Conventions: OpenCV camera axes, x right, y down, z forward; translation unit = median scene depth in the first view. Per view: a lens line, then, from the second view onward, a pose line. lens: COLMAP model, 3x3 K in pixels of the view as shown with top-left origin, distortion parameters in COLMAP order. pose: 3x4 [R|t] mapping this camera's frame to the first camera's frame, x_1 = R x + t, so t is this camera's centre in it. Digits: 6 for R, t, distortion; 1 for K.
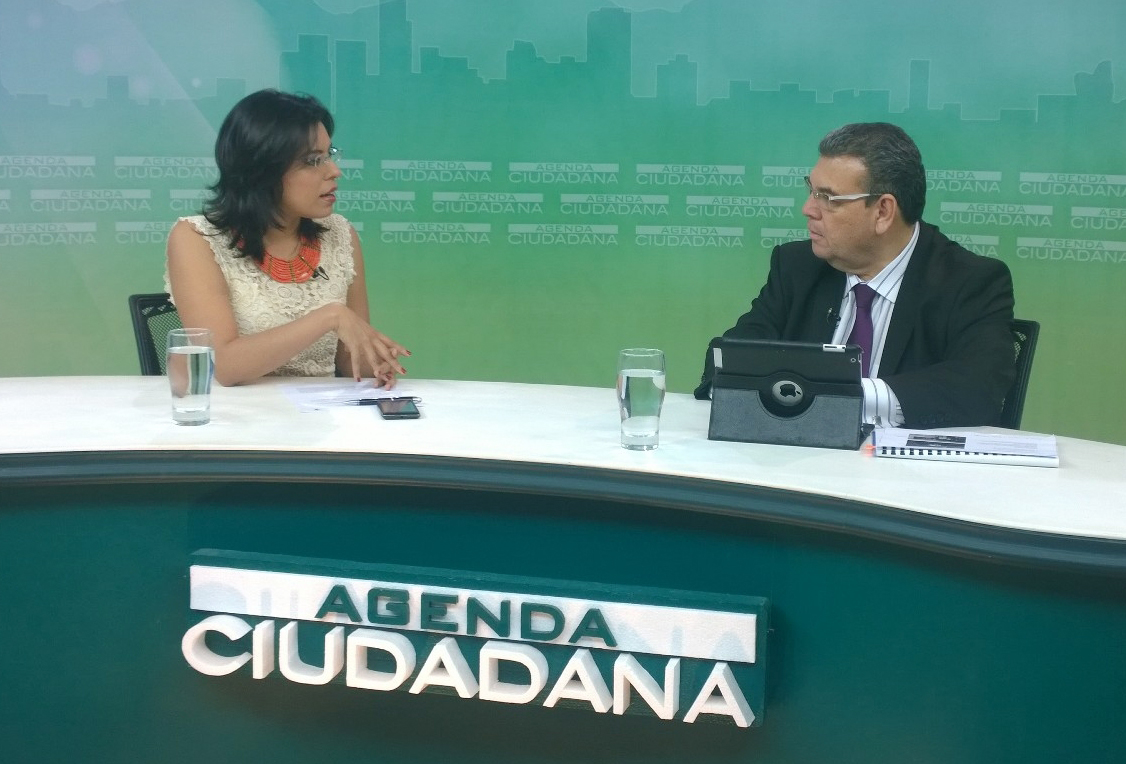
lens RADIAL K [[1676.2, 0, 654.3], [0, 1676.2, 366.8], [0, 0, 1]] dist [-0.019511, 0.105281]
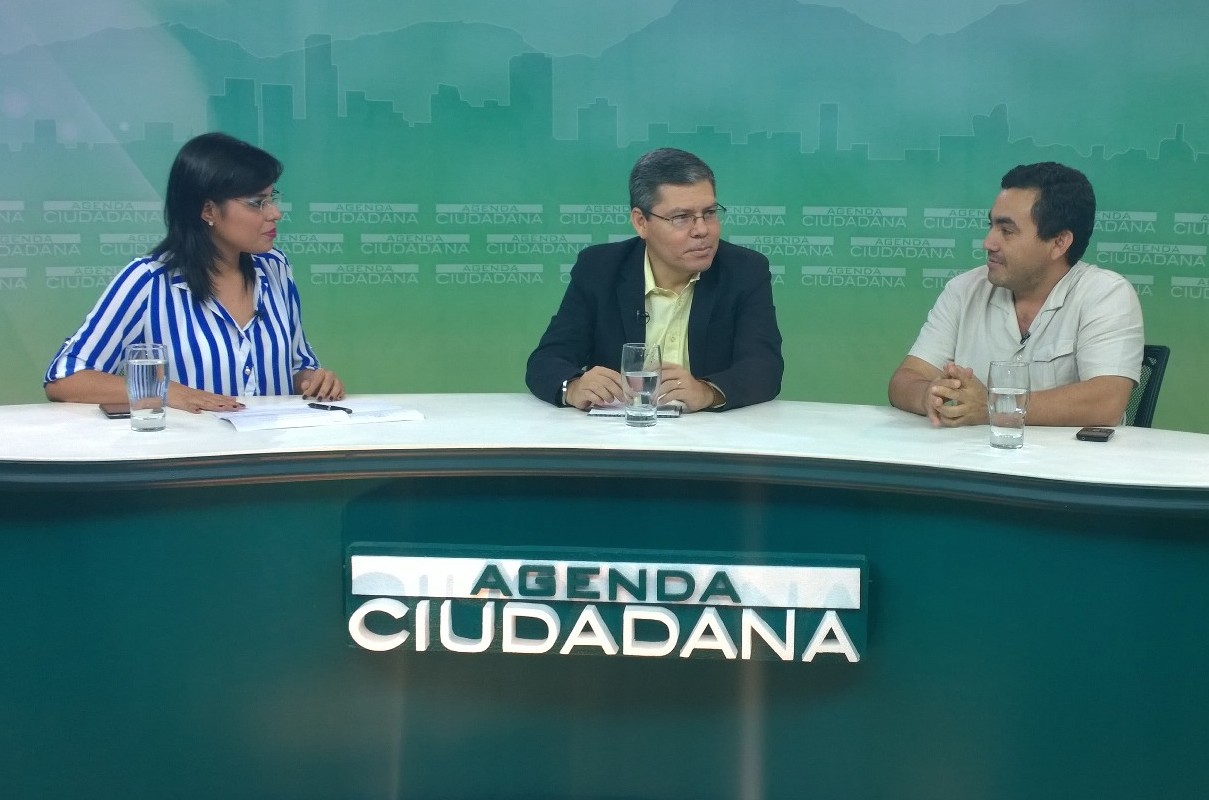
lens RADIAL K [[1731.6, 0, 743.4], [0, 1731.6, 416.8], [0, 0, 1]] dist [0.011962, 0.013426]
pose [[0.986326, -0.030281, 0.161998, -0.085195], [0.030554, 0.999533, 0.000802, 0.013936], [-0.161947, 0.004159, 0.986791, -0.080344]]
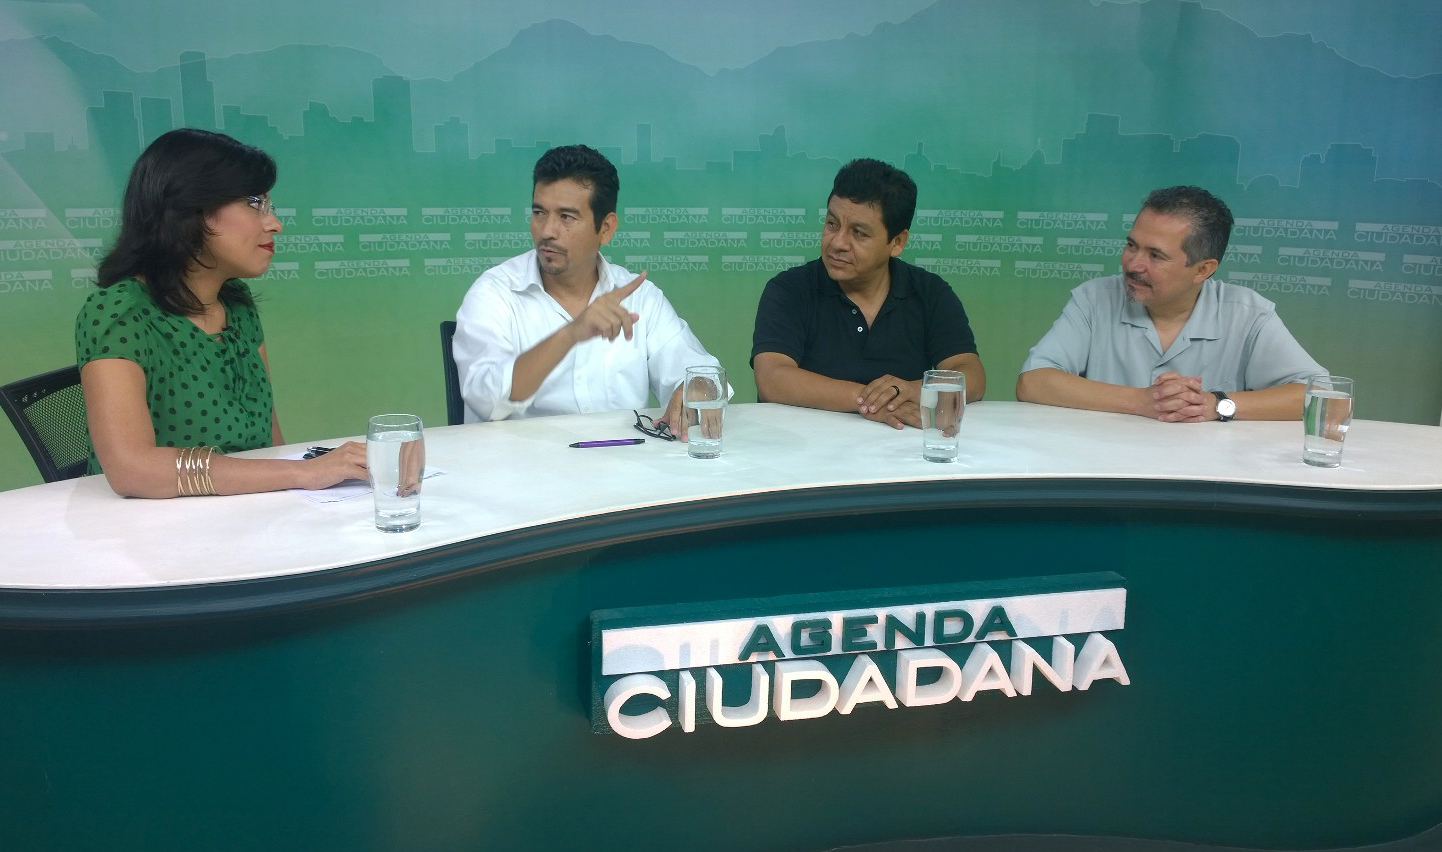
lens RADIAL K [[1146.9, 0, 763.1], [0, 1146.9, 406.5], [0, 0, 1]] dist [0.031899, -0.006957]
pose [[0.888564, -0.099908, 0.447741, -0.200512], [0.075481, 0.994535, 0.072124, -0.021548], [-0.452500, -0.030291, 0.891250, 0.156280]]
